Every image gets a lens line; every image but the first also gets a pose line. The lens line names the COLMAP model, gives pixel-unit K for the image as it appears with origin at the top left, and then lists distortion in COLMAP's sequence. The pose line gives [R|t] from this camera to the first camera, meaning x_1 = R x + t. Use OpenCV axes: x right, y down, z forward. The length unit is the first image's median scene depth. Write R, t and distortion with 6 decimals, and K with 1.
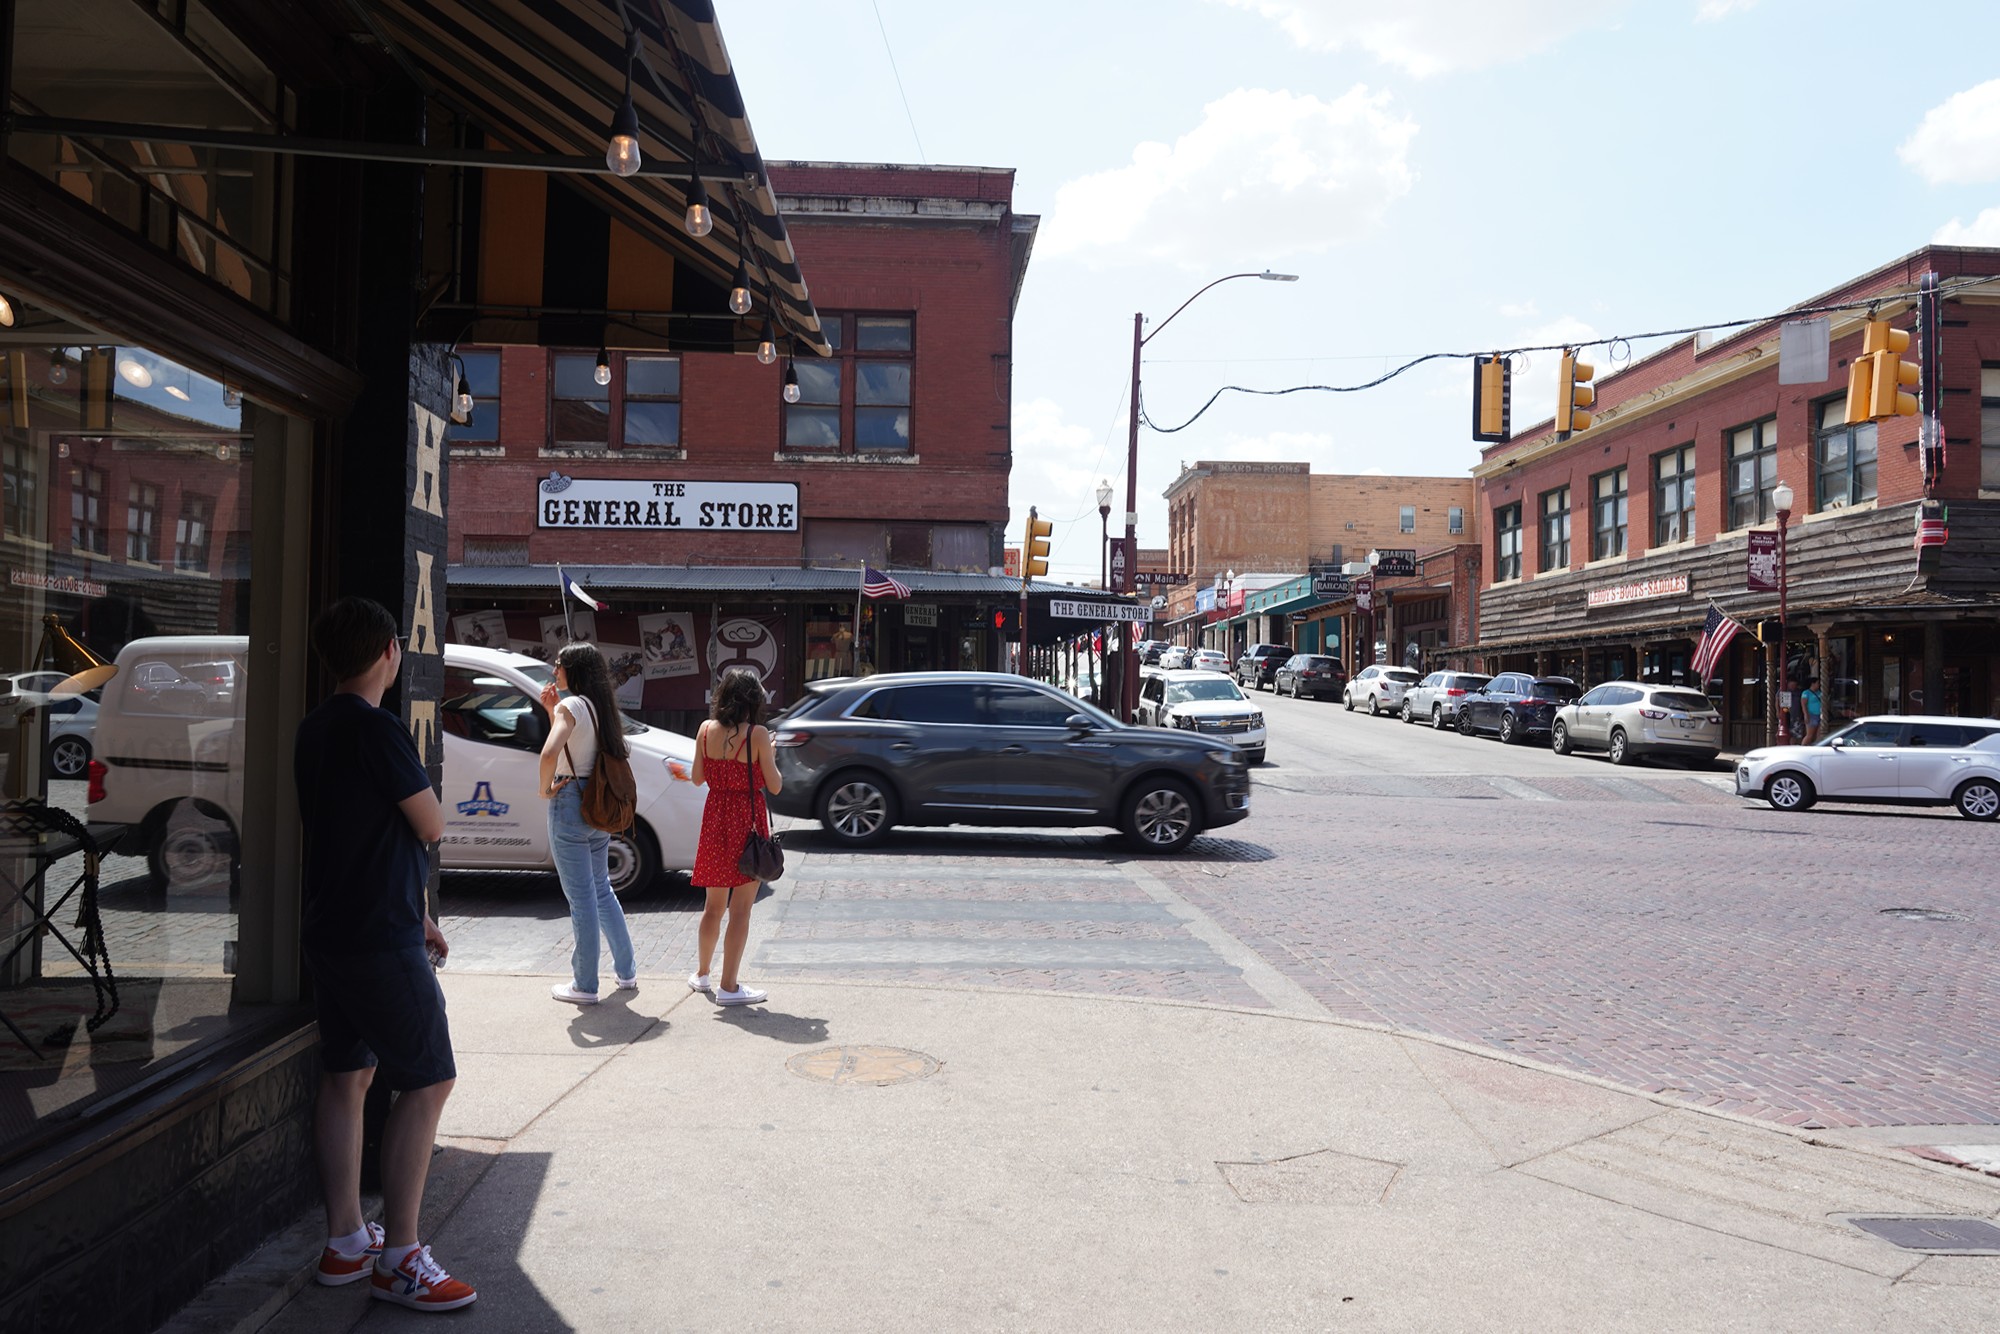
lens RADIAL K [[1587.5, 0, 995.1], [0, 1587.5, 667.4], [0, 0, 1]] dist [-0.020189, 0.010009]
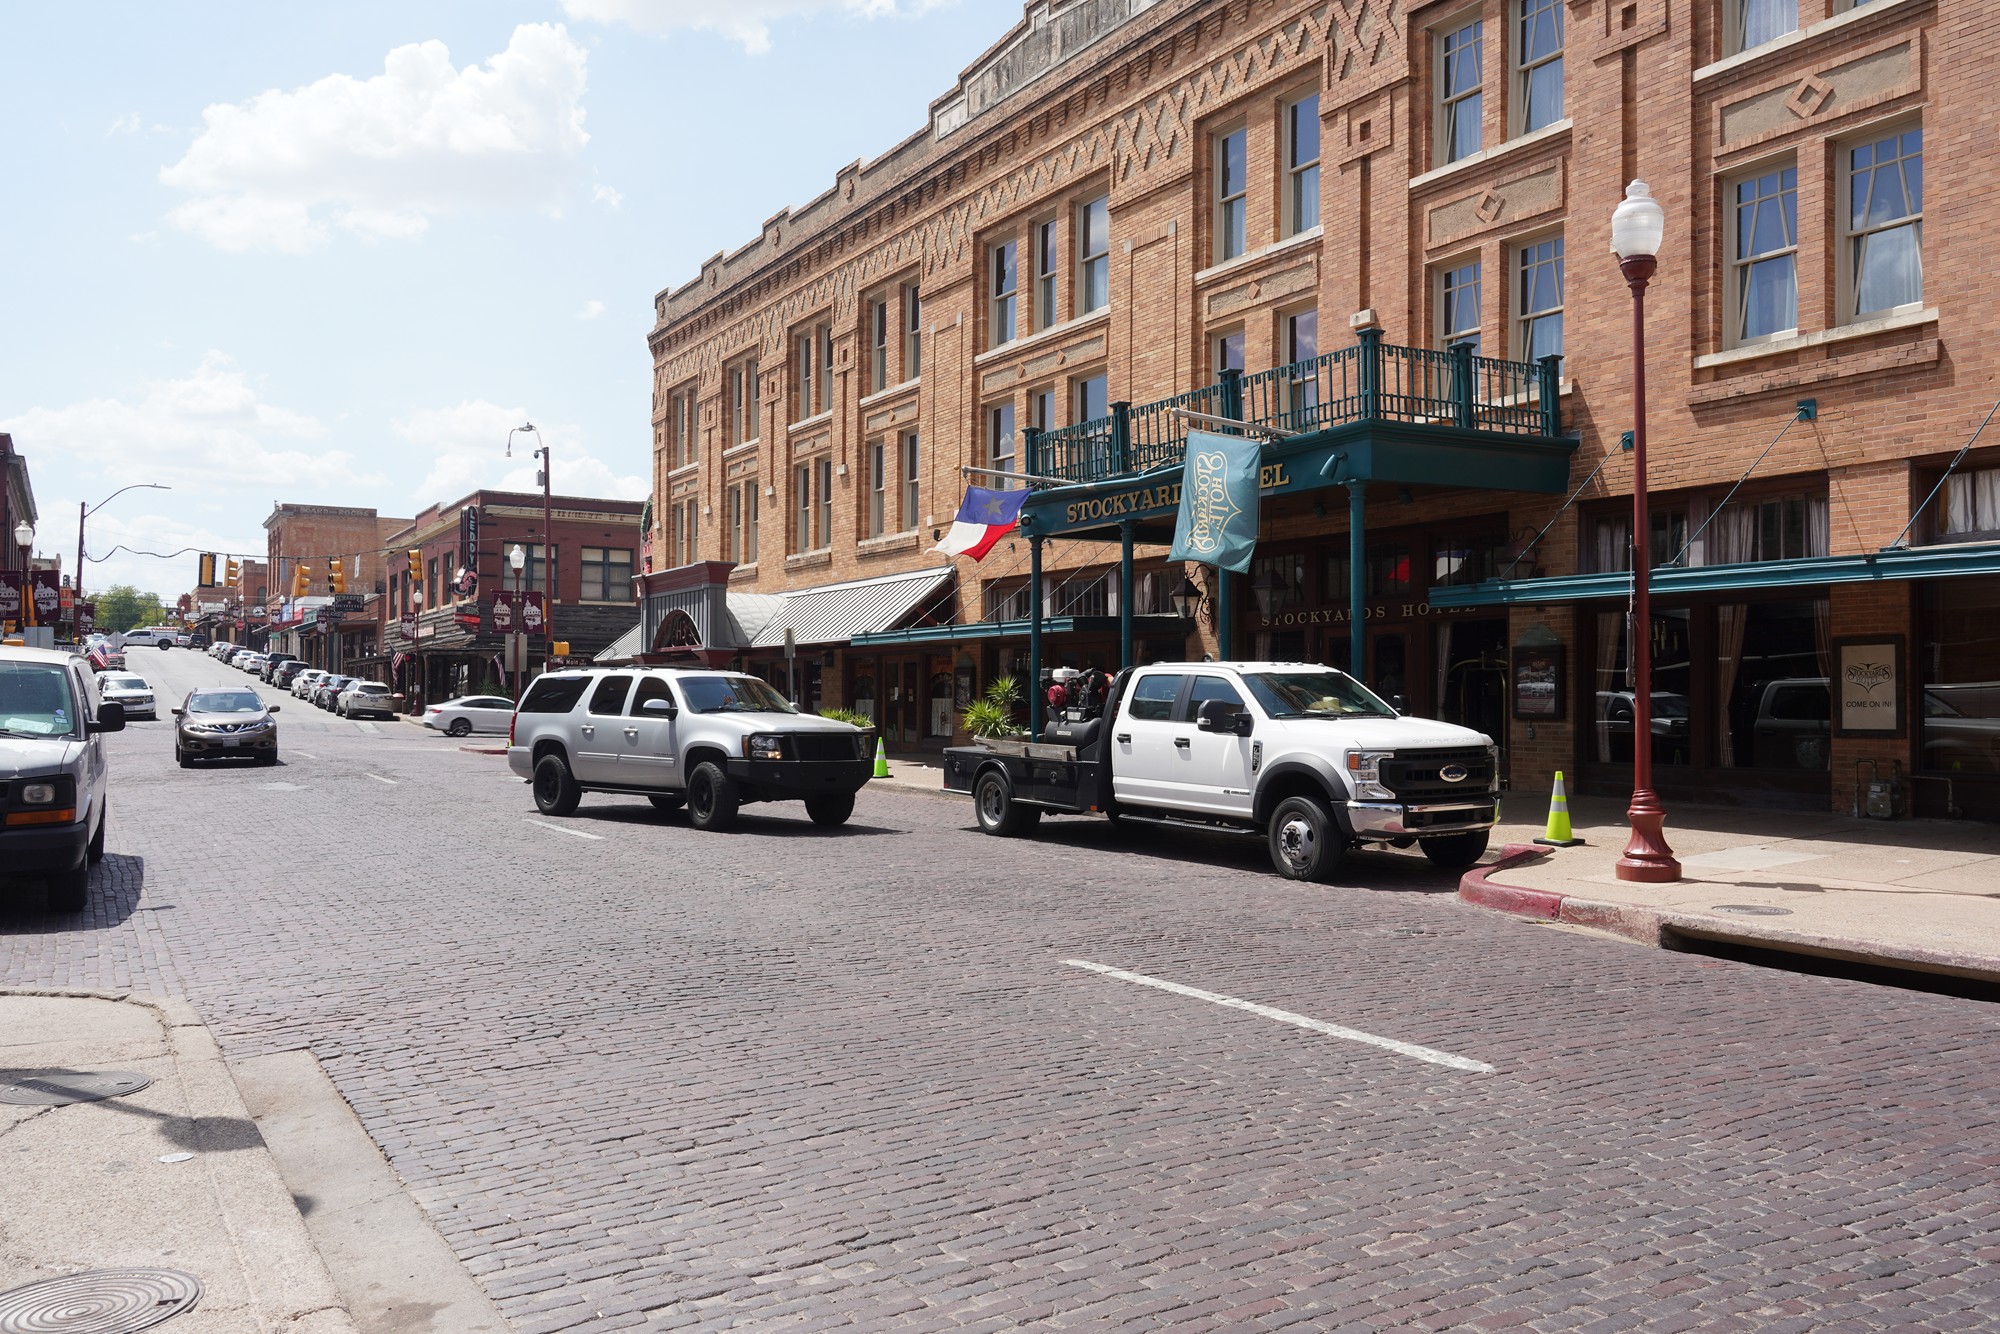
lens RADIAL K [[1587.5, 0, 996.6], [0, 1587.5, 674.5], [0, 0, 1]] dist [-0.020189, 0.010009]
pose [[0.891318, 0.003084, 0.453368, 0.079166], [-0.007366, 0.999943, 0.007680, -0.008226], [-0.453318, -0.010185, 0.891291, -0.496017]]
